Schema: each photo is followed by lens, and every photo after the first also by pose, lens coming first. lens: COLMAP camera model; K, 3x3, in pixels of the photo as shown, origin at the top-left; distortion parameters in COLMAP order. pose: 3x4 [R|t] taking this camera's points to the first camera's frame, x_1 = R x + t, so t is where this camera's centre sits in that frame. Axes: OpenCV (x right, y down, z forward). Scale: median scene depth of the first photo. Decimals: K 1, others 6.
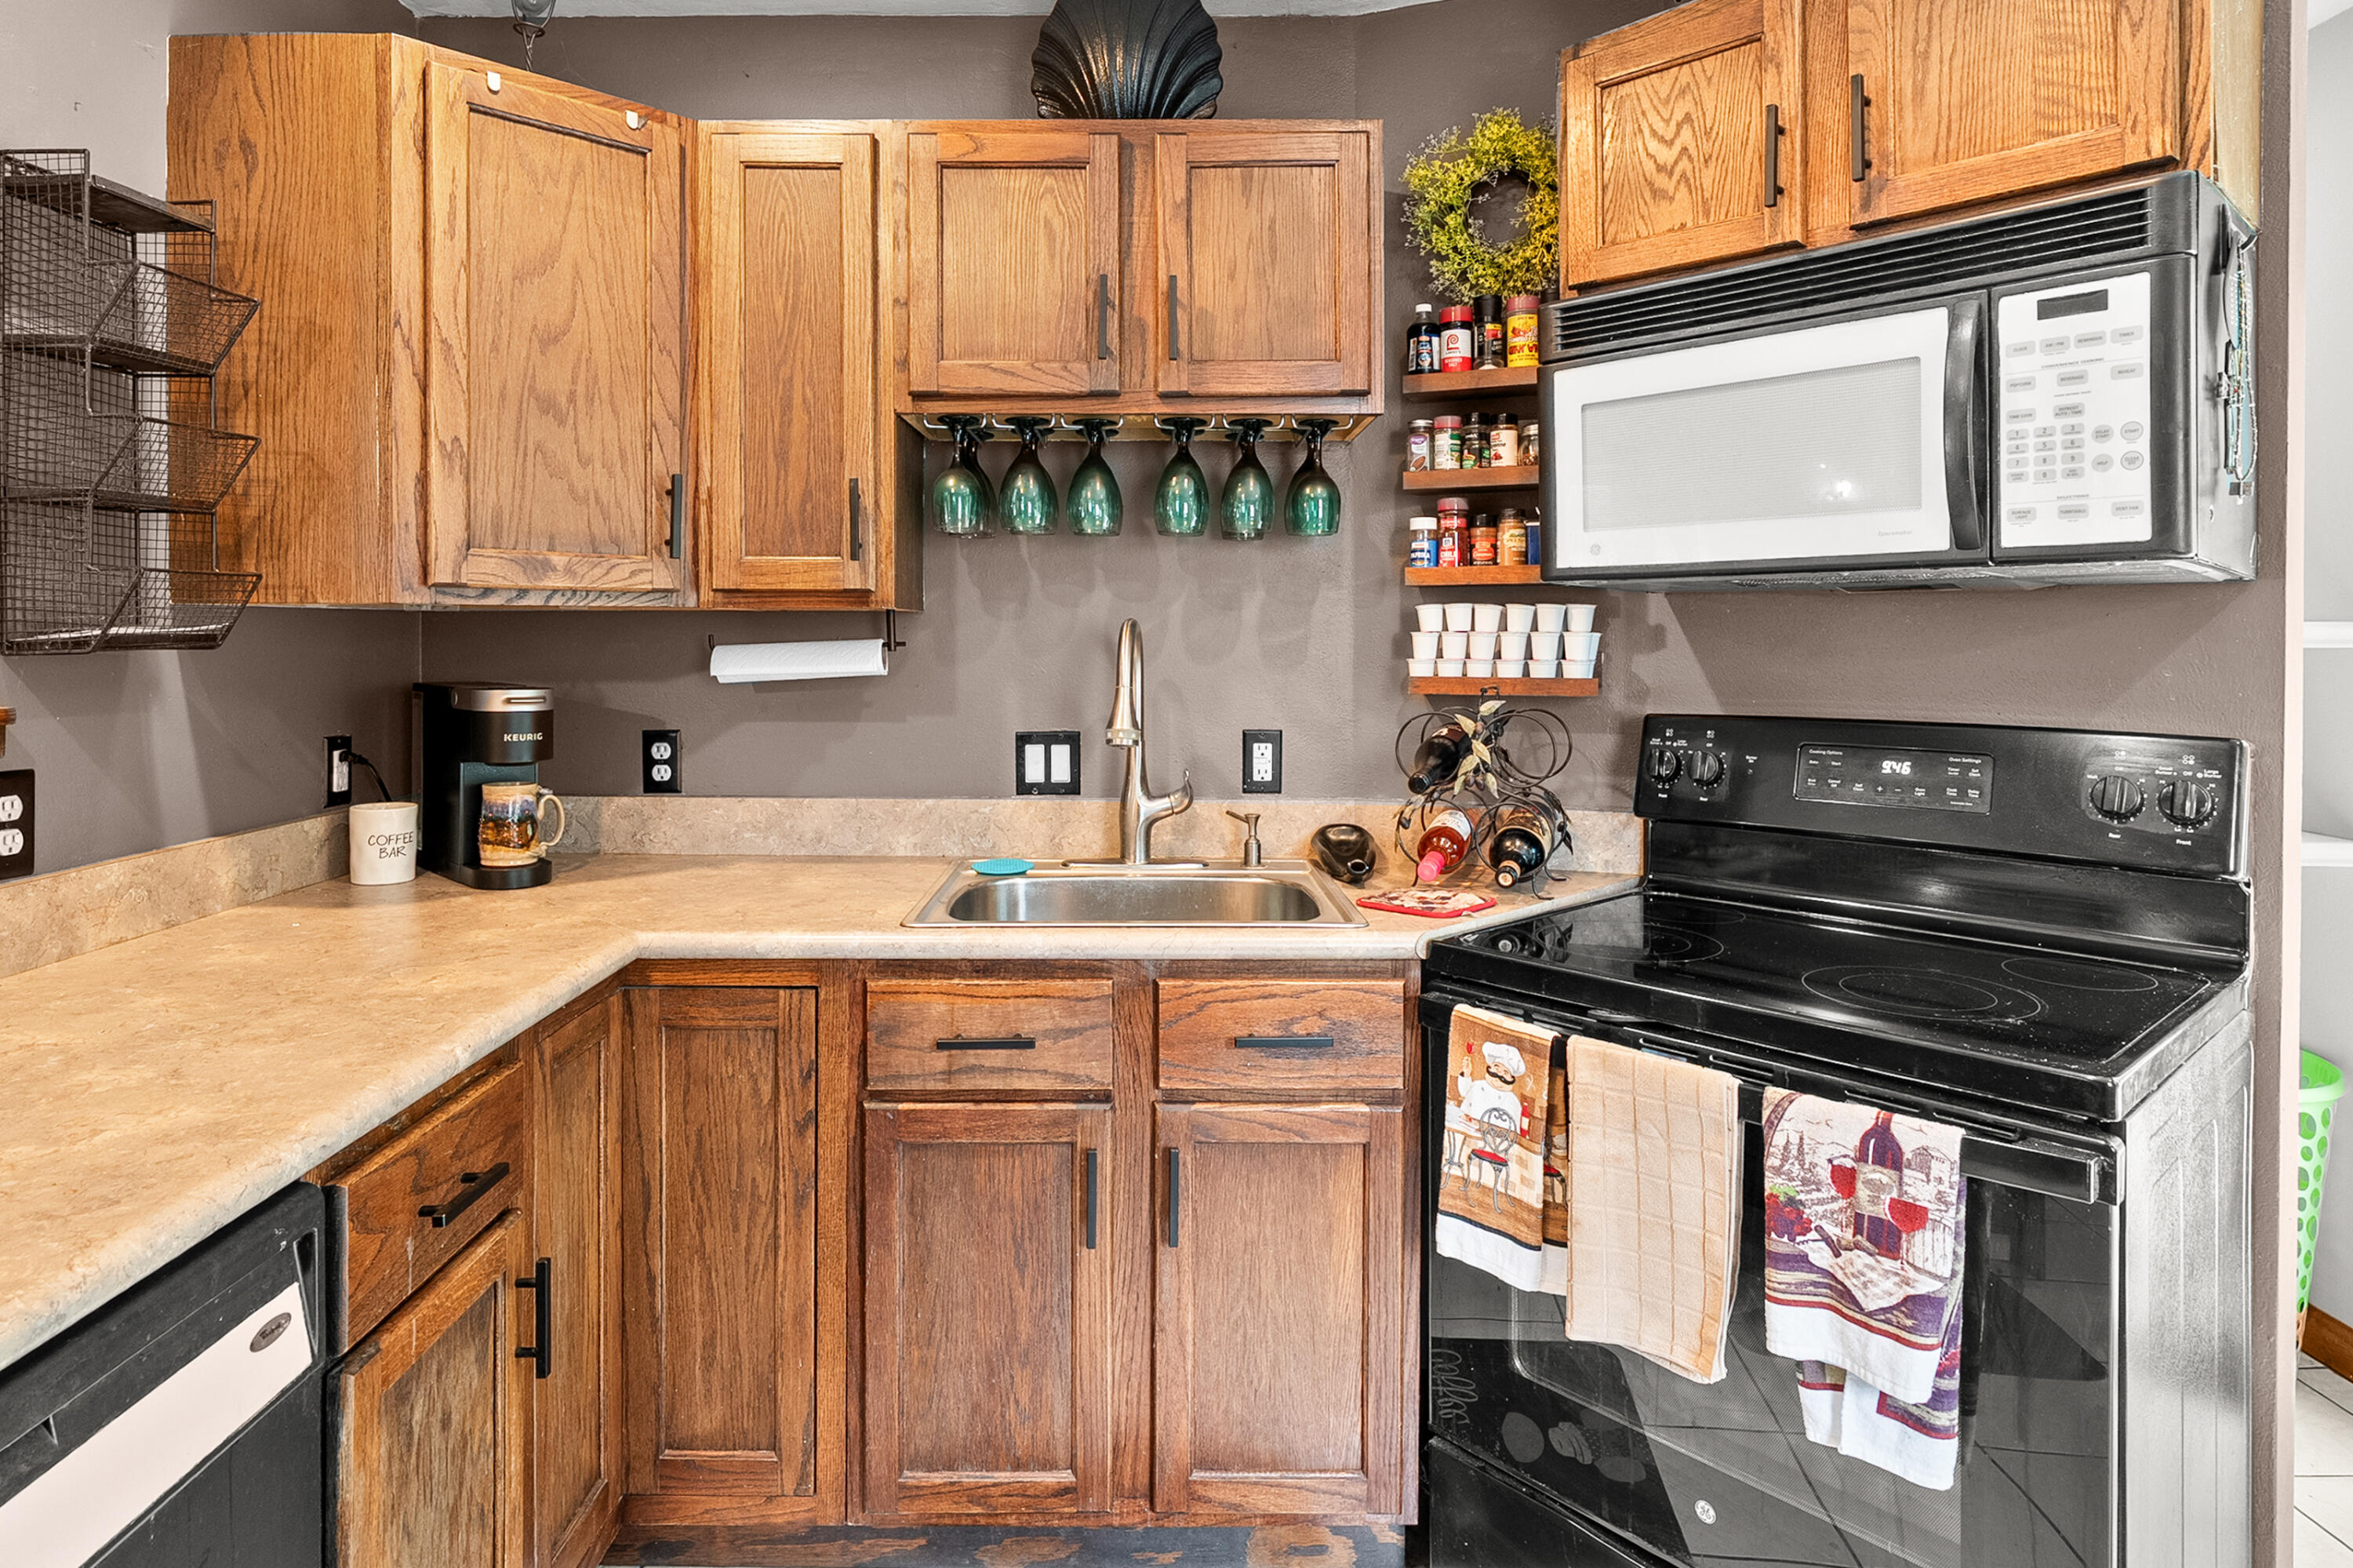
lens RADIAL K [[1337.0, 0, 1149.2], [0, 1337.0, 637.4], [0, 0, 1]] dist [-0.005349, 0.001605]
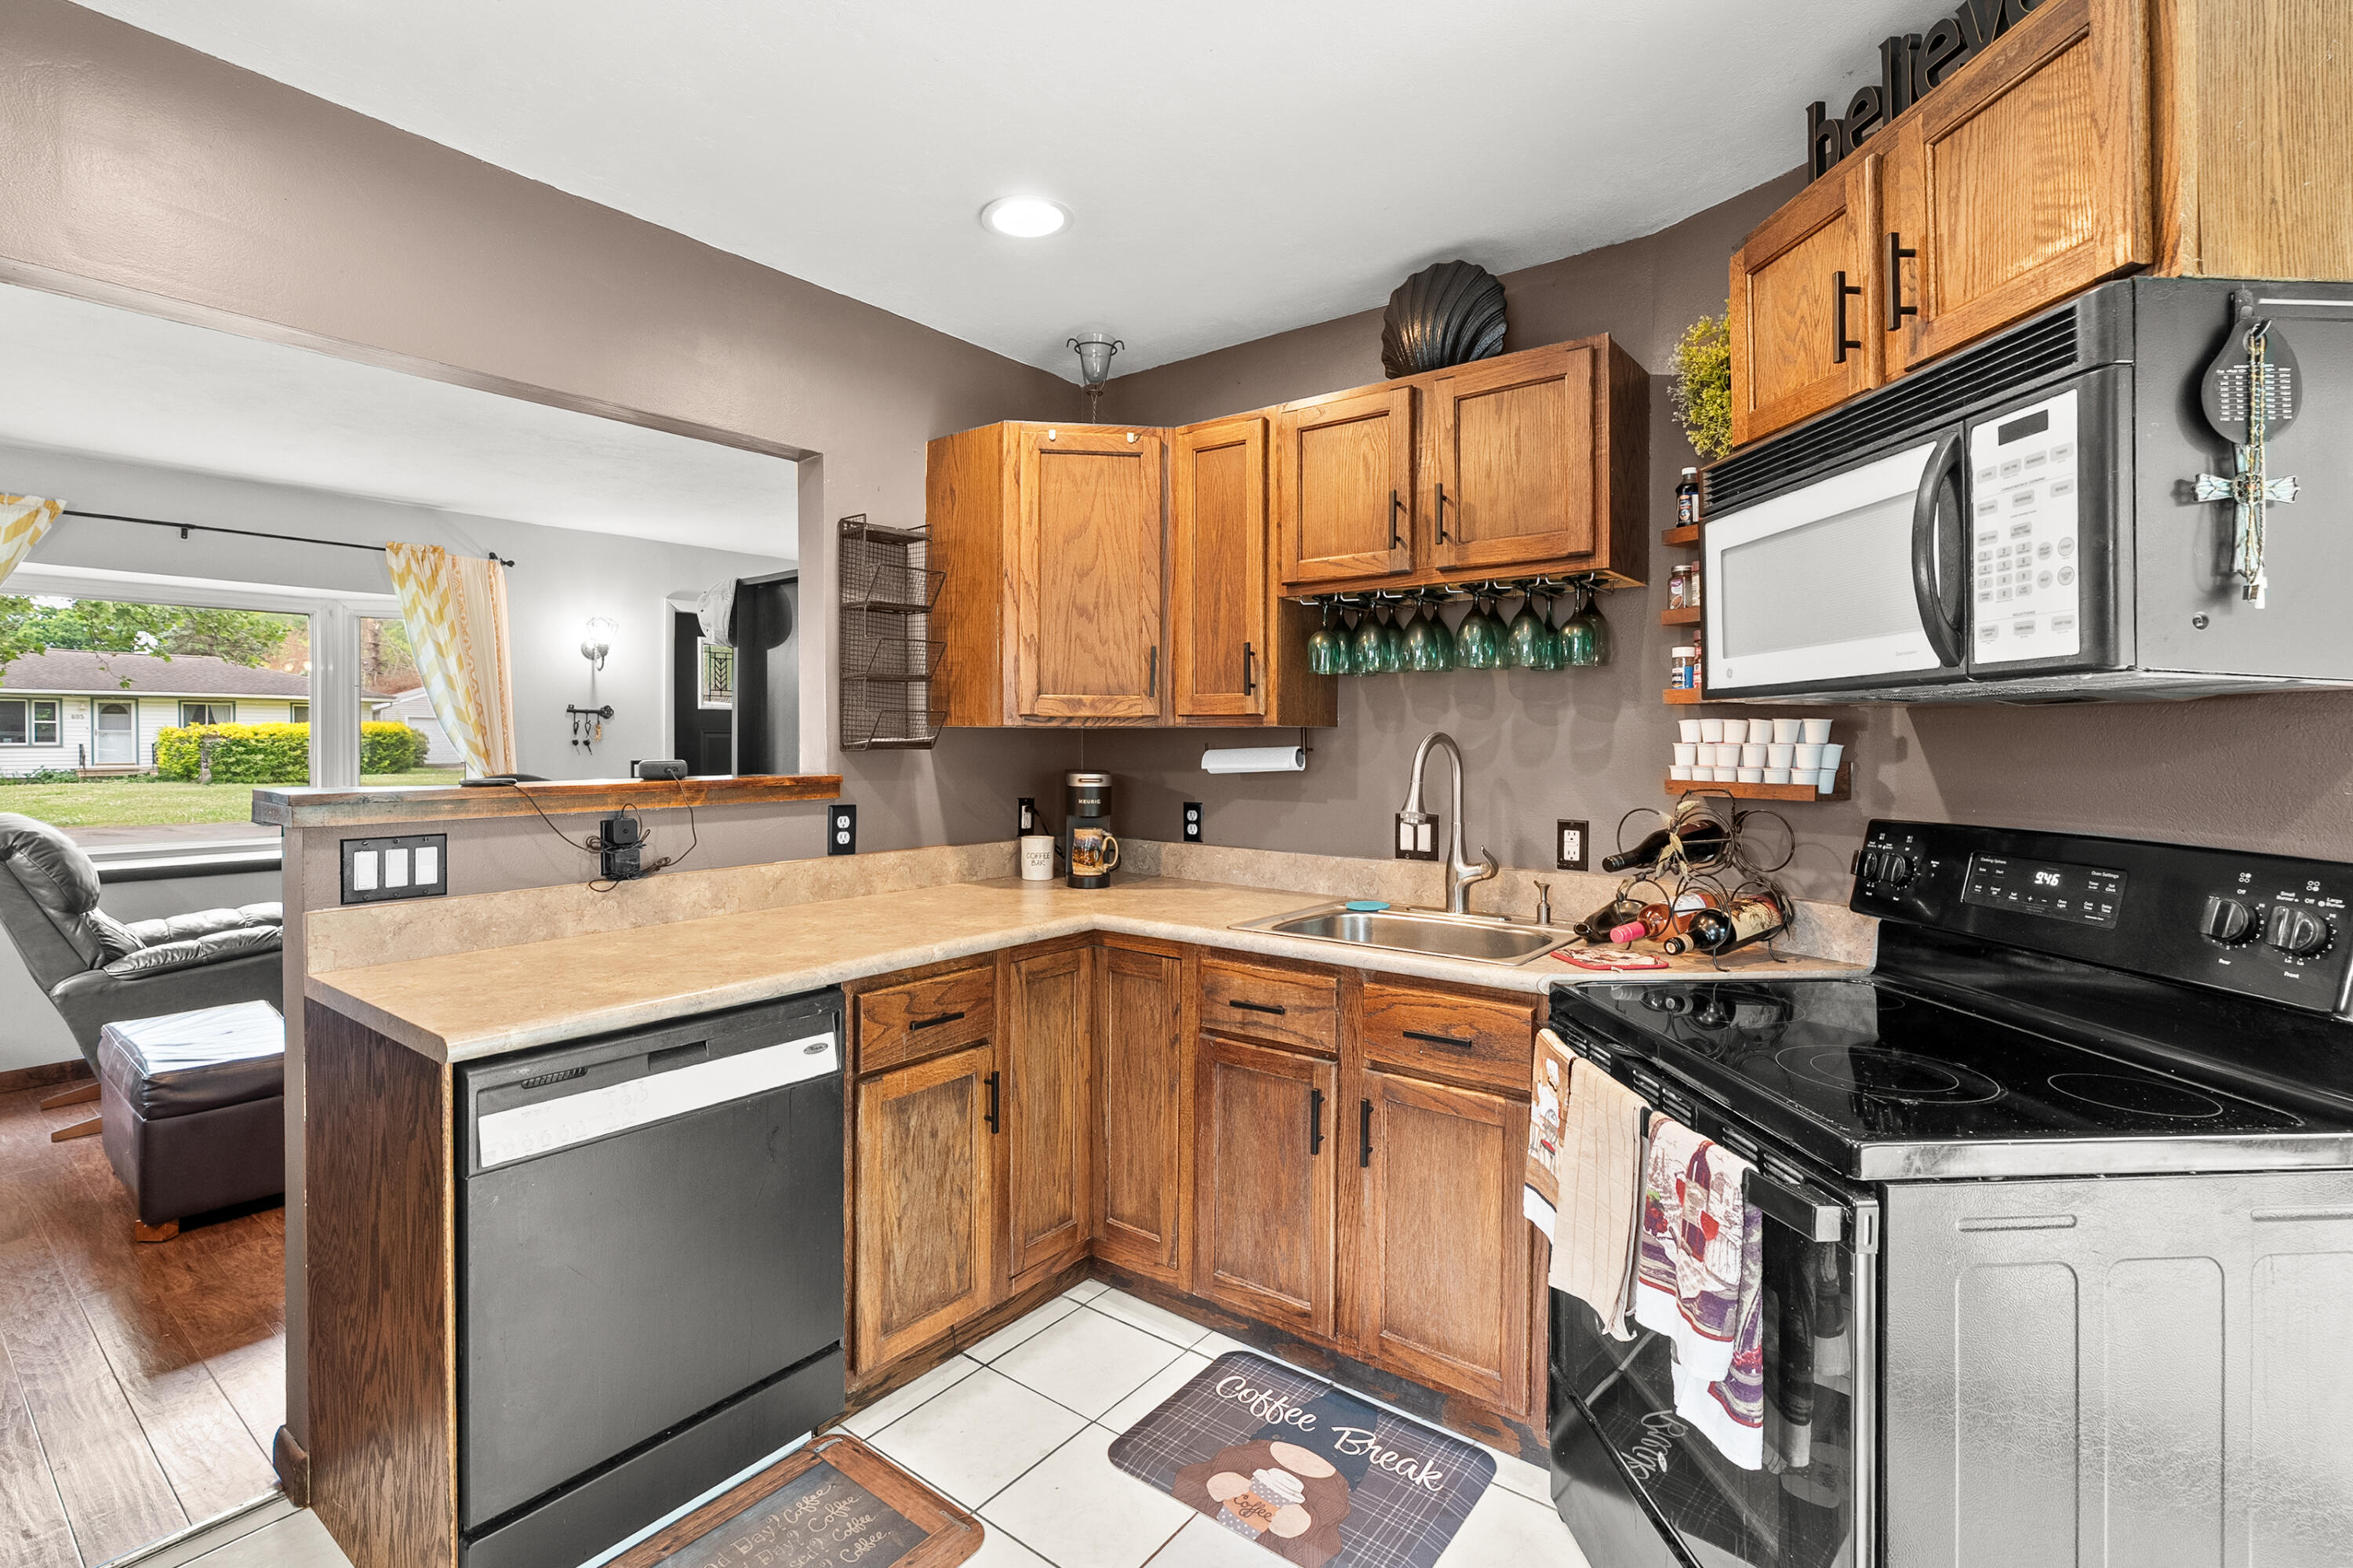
lens RADIAL K [[1081.4, 0, 1182.3], [0, 1081.4, 743.6], [0, 0, 1]] dist [-0.002224, 0.000019]
pose [[0.792835, 0.003825, -0.609425, 0.541755], [-0.005080, 0.999987, -0.000332, -0.001015], [0.609416, 0.003359, 0.792844, -0.046400]]
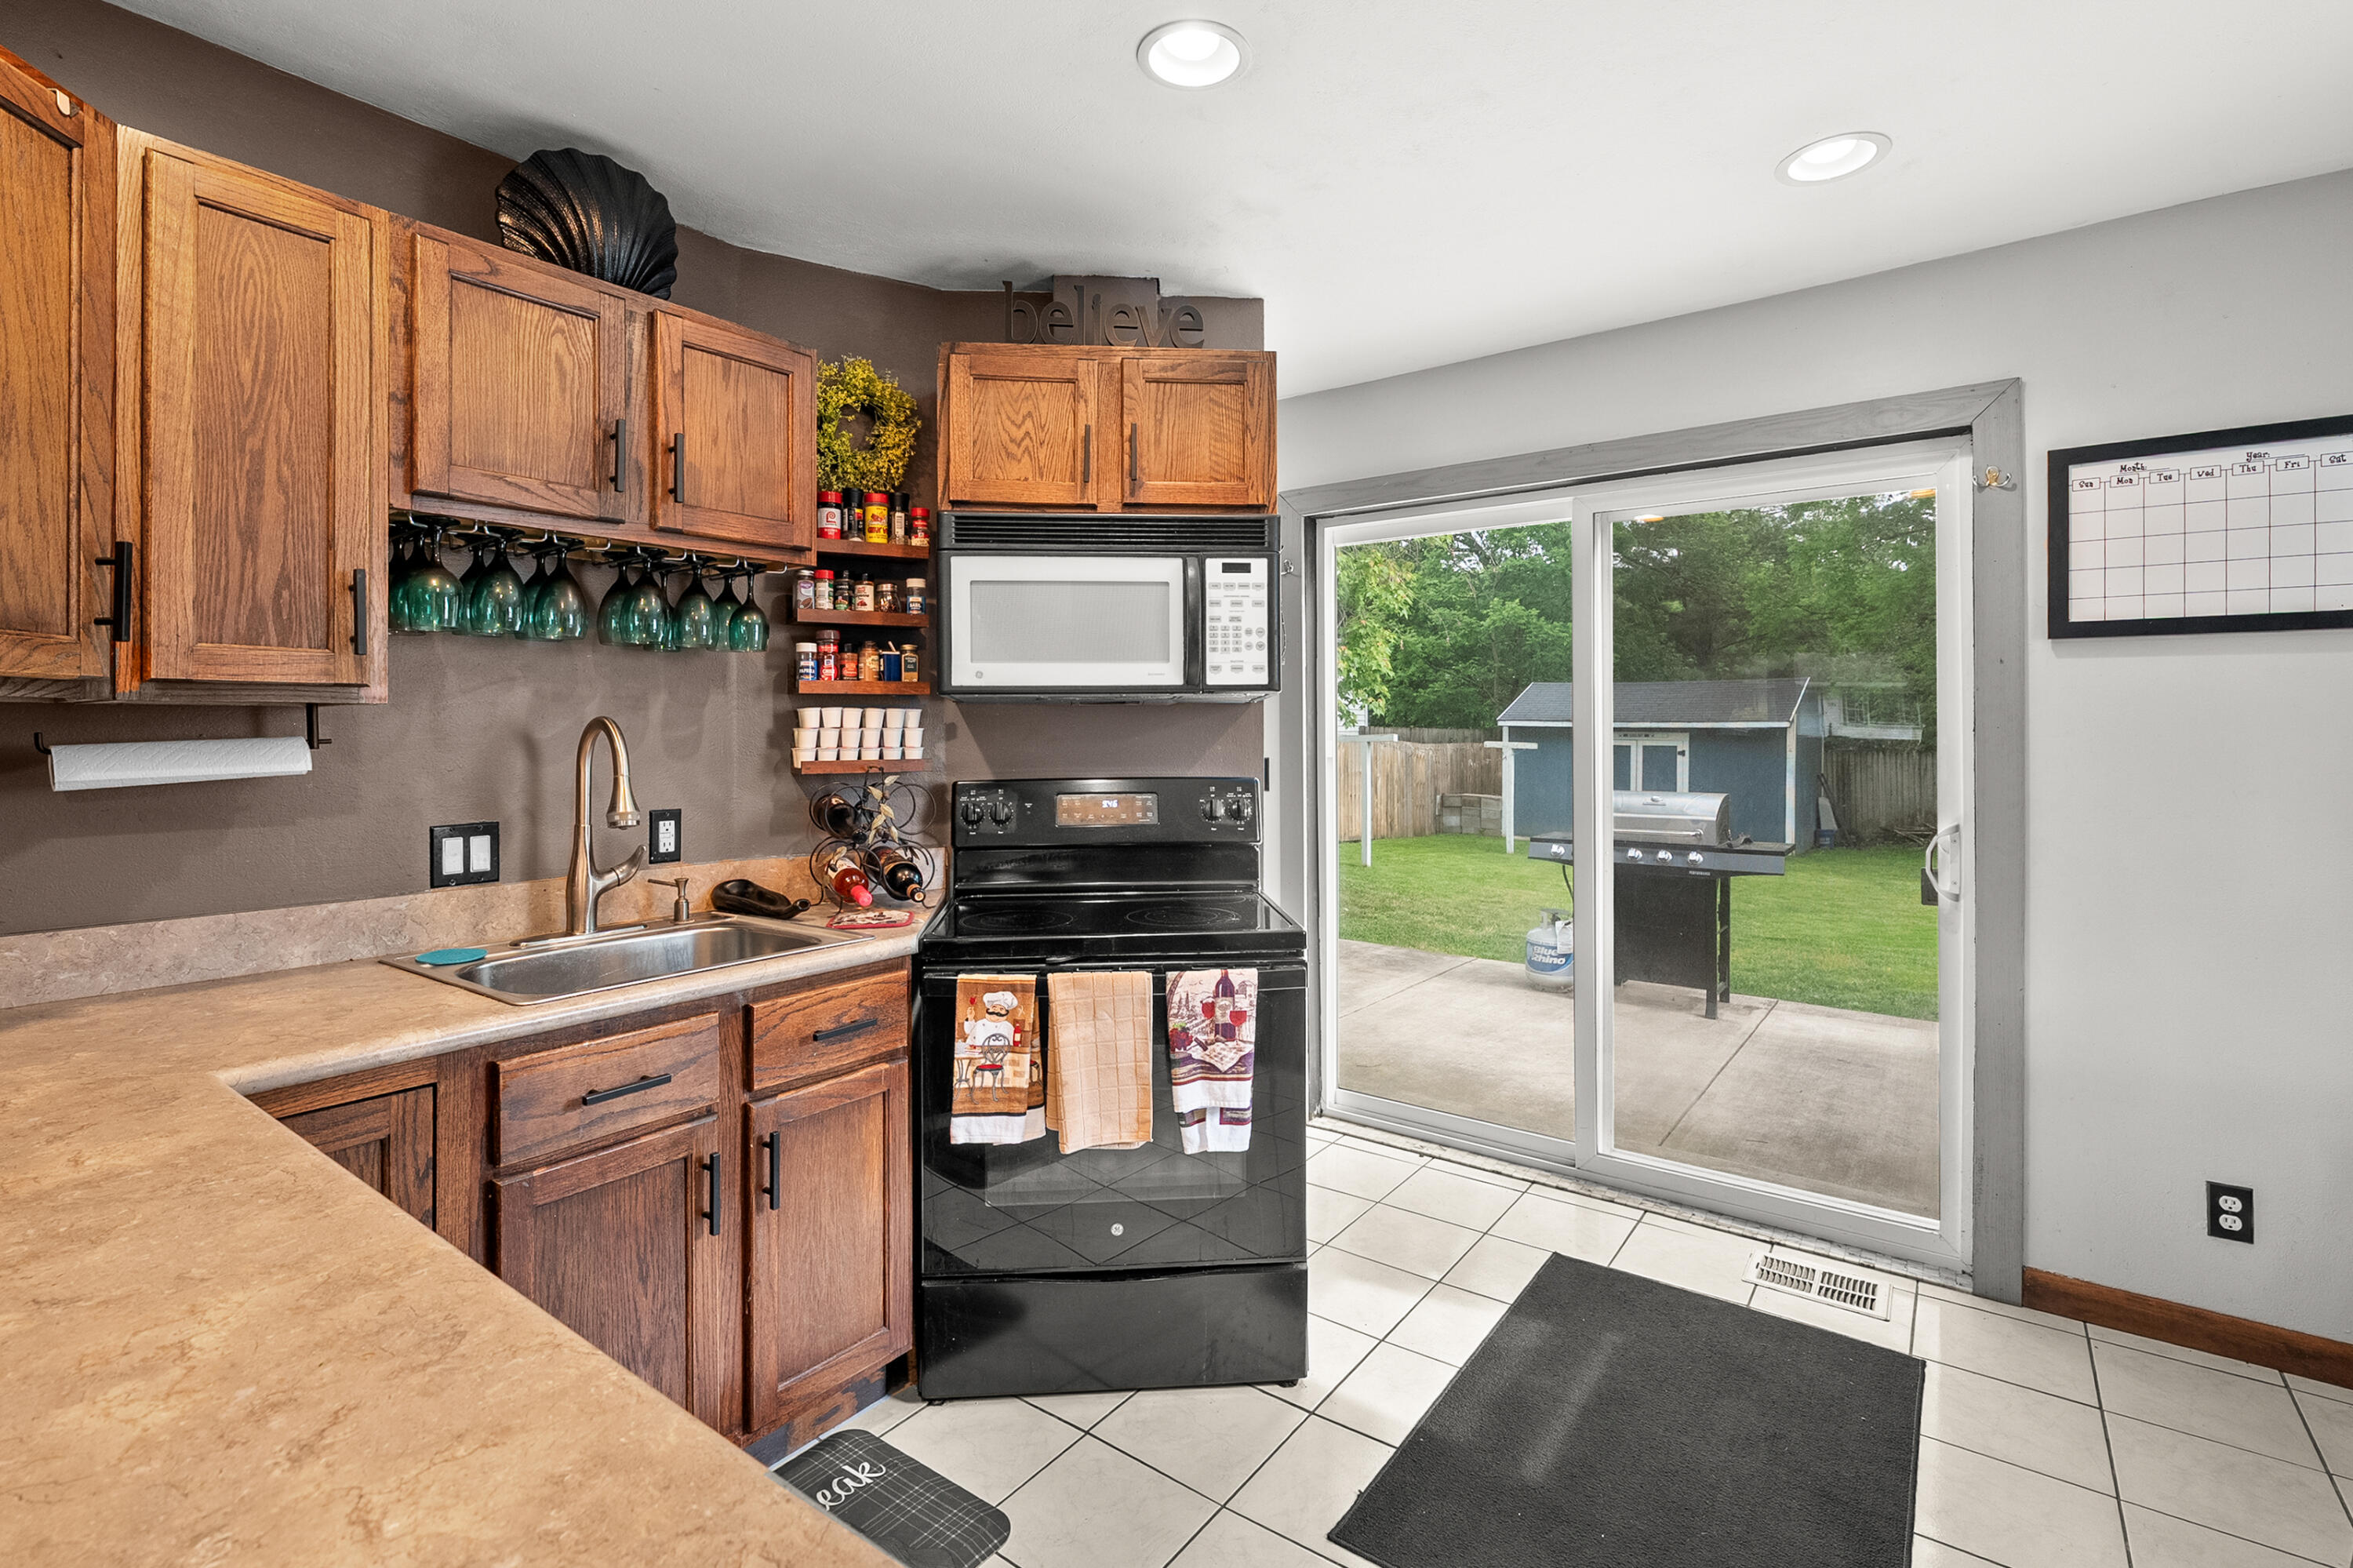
lens RADIAL K [[1083.4, 0, 1168.7], [0, 1083.4, 717.5], [0, 0, 1]] dist [-0.000544, 0.000545]
pose [[0.599431, 0.006531, 0.800400, -0.554443], [0.005075, 0.999916, -0.011960, 0.000182], [-0.800410, 0.011231, 0.599347, 0.068978]]
